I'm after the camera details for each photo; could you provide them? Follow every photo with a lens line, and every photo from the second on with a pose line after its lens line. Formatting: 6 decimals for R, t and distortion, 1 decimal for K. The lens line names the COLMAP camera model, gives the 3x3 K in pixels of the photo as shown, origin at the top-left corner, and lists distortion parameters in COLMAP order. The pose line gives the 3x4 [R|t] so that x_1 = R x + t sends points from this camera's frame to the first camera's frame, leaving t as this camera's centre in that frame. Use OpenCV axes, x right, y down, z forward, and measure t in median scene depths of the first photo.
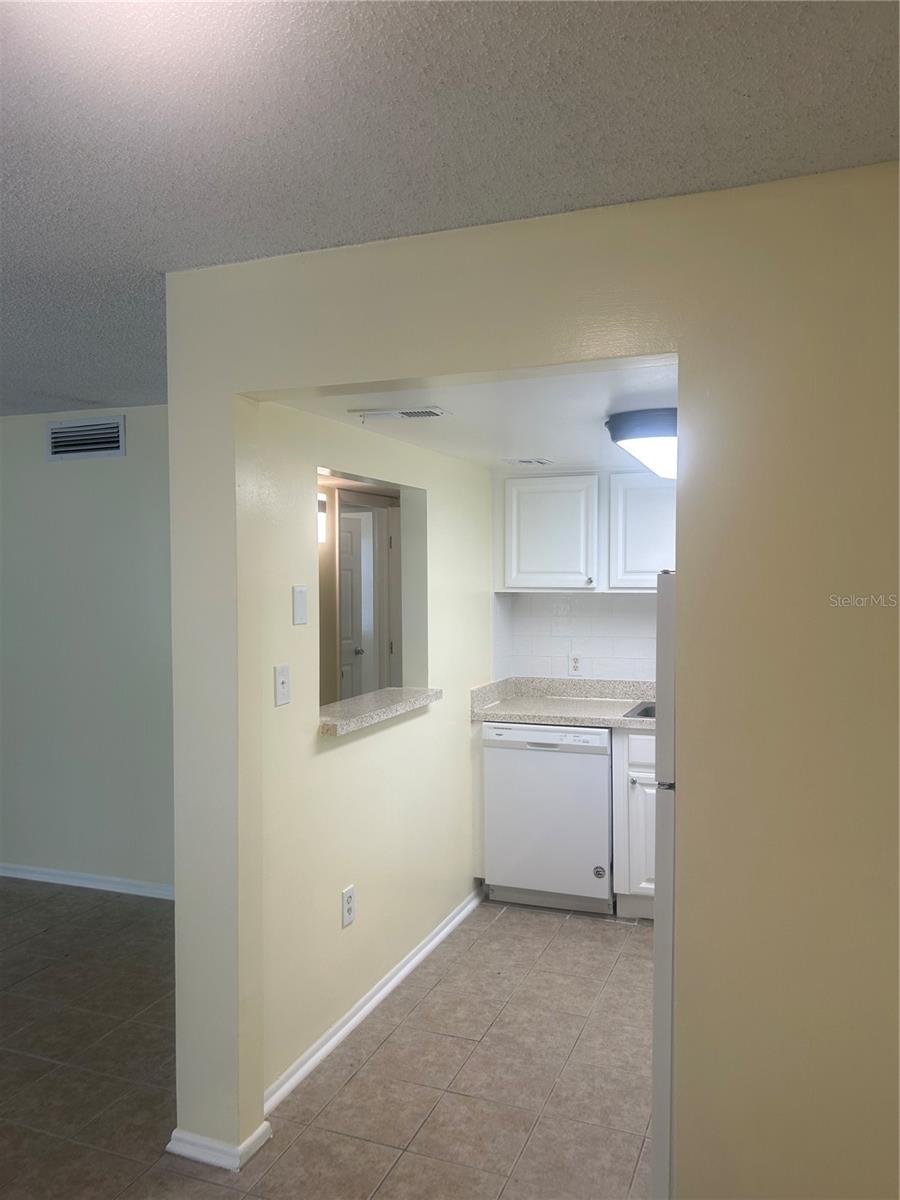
lens RADIAL K [[905.3, 0, 455.0], [0, 905.3, 597.2], [0, 0, 1]] dist [0.035650, -0.037105]
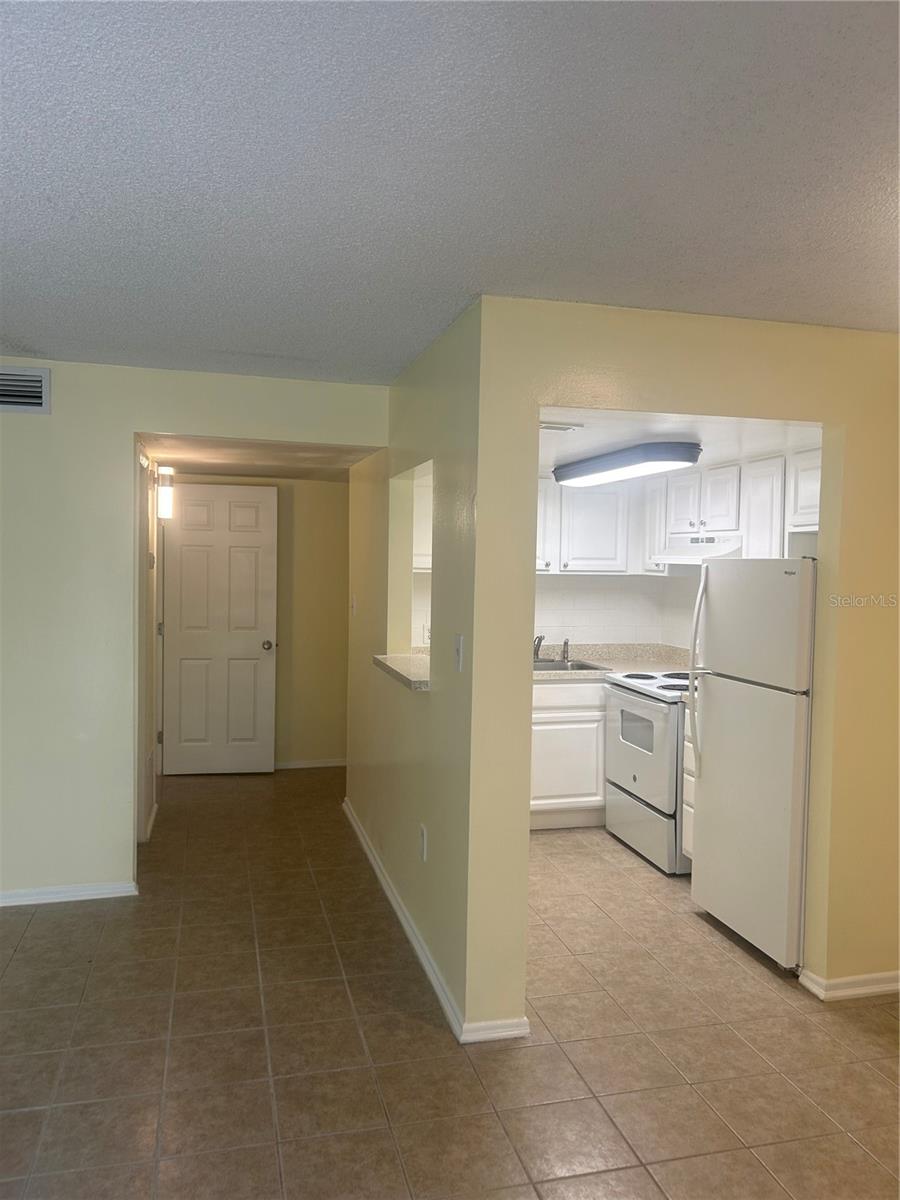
lens RADIAL K [[905.3, 0, 454.2], [0, 905.3, 606.0], [0, 0, 1]] dist [0.035650, -0.037105]
pose [[0.806360, -0.009900, 0.591342, -0.790006], [-0.005658, 0.999685, 0.024450, 0.010892], [-0.591398, -0.023061, 0.806050, 0.056594]]
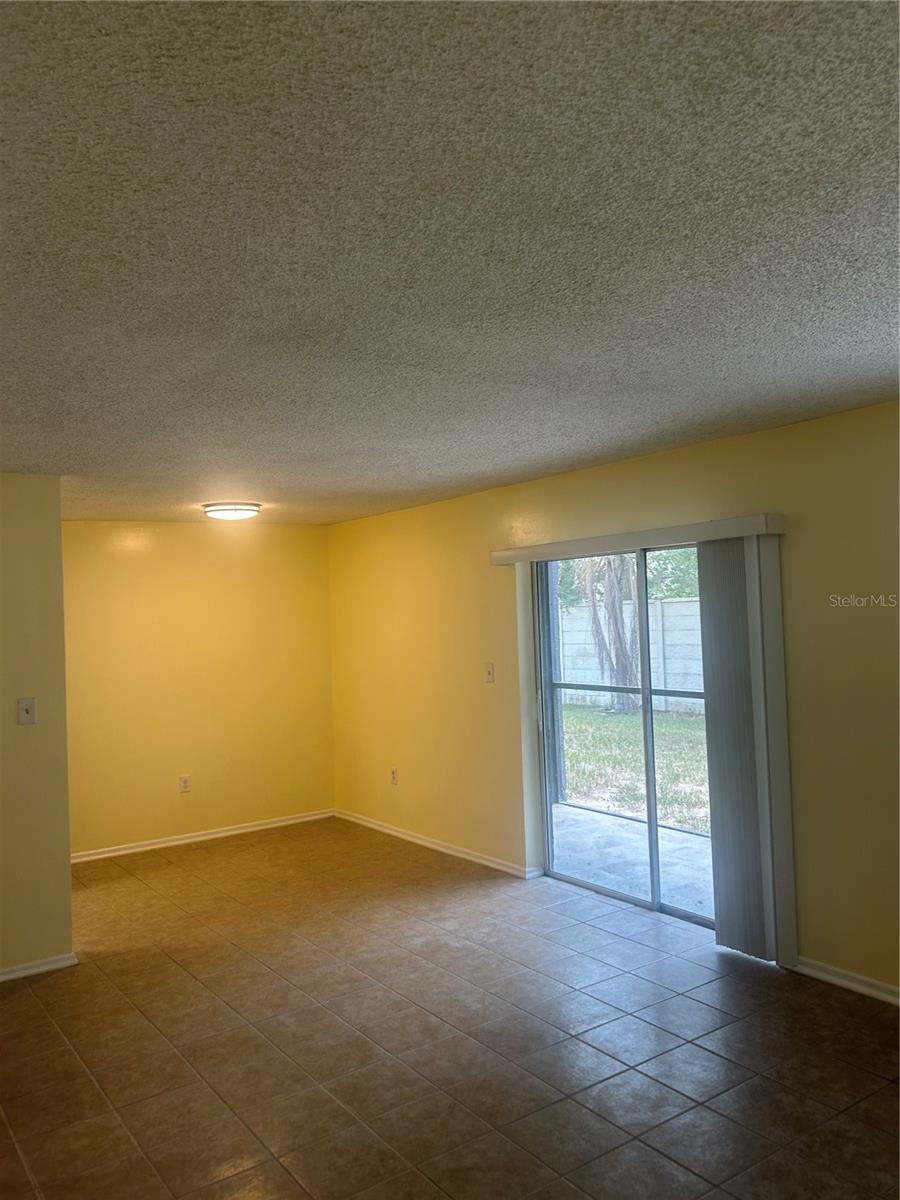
lens RADIAL K [[905.3, 0, 463.5], [0, 905.3, 593.7], [0, 0, 1]] dist [0.035650, -0.037105]
pose [[-0.842002, 0.053000, 0.536865, -1.508804], [0.060708, 0.998150, -0.003326, -0.045482], [-0.536048, 0.029792, -0.843662, 1.617755]]
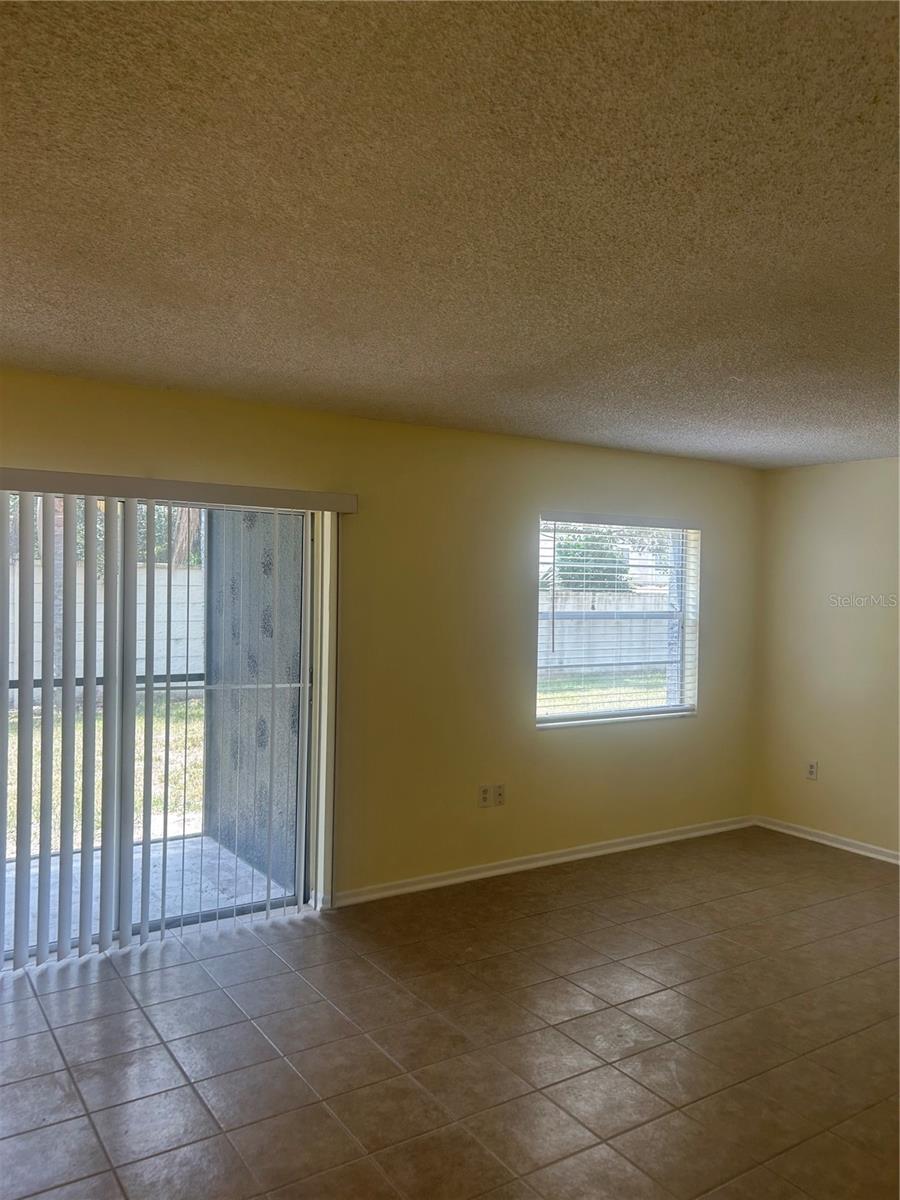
lens RADIAL K [[905.3, 0, 456.5], [0, 905.3, 601.1], [0, 0, 1]] dist [0.035650, -0.037105]
pose [[-0.571158, 0.014030, -0.820720, -0.166305], [-0.040465, 0.998157, 0.045224, -0.041123], [0.819842, 0.059040, -0.569537, 1.244847]]
